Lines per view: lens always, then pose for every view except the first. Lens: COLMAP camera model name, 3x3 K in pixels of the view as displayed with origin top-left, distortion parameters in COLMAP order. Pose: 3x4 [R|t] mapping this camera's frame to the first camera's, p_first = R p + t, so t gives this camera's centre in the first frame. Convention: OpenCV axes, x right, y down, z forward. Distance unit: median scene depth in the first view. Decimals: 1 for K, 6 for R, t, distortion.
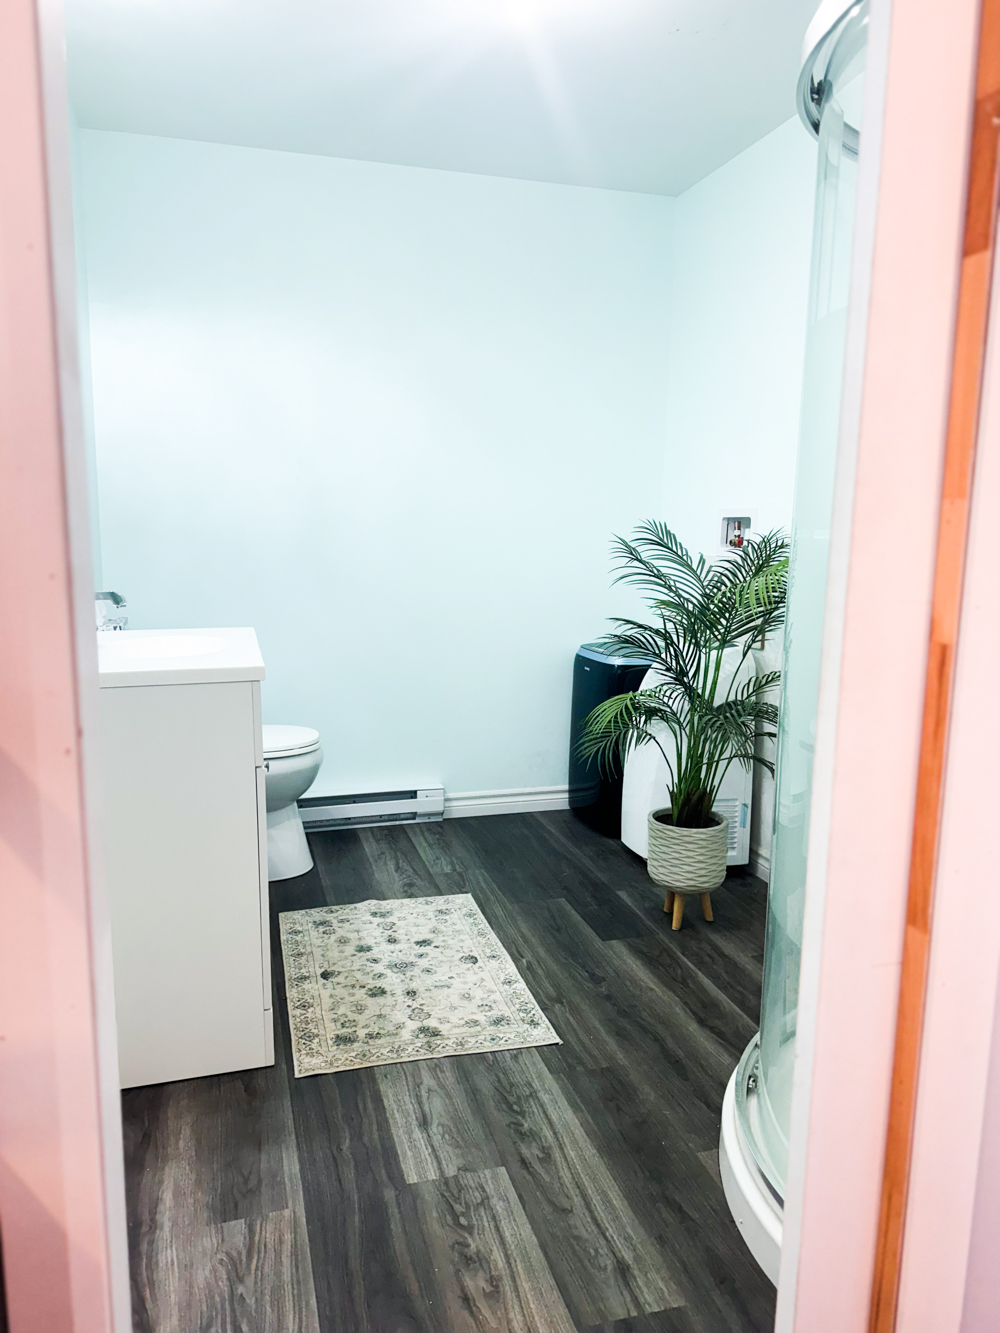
lens RADIAL K [[918.4, 0, 500.0], [0, 918.4, 666.5], [0, 0, 1]] dist [-0.001819, -0.000802]
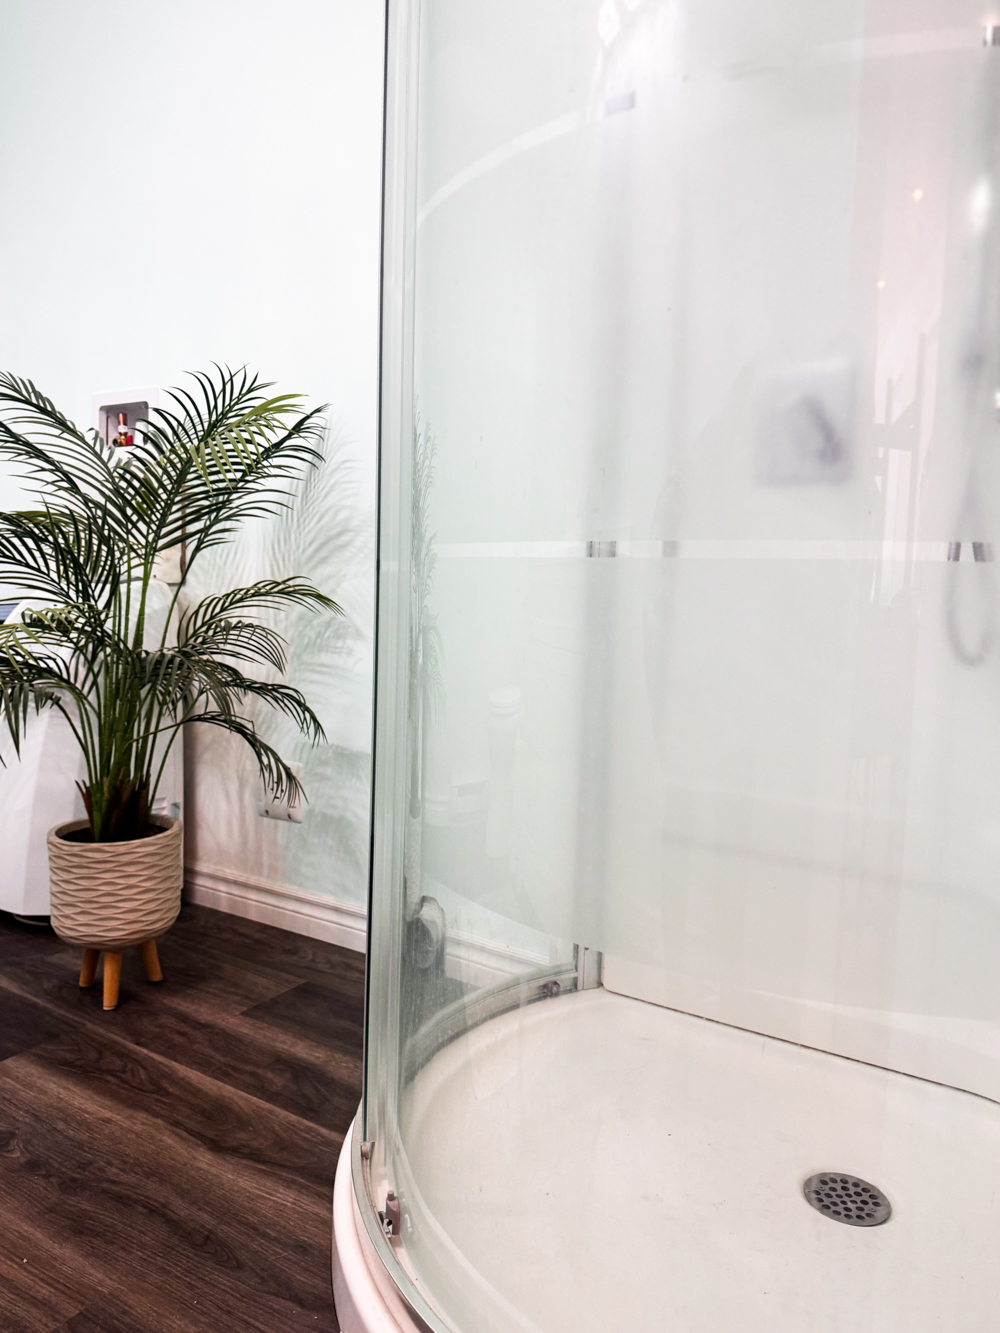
lens RADIAL K [[946.9, 0, 500.0], [0, 946.9, 666.5], [0, 0, 1]] dist [0.002218, -0.007140]
pose [[0.747167, -0.059933, 0.661929, -0.024740], [0.083188, 0.996527, -0.003672, 0.080305], [-0.659410, 0.057808, 0.749557, 0.336379]]
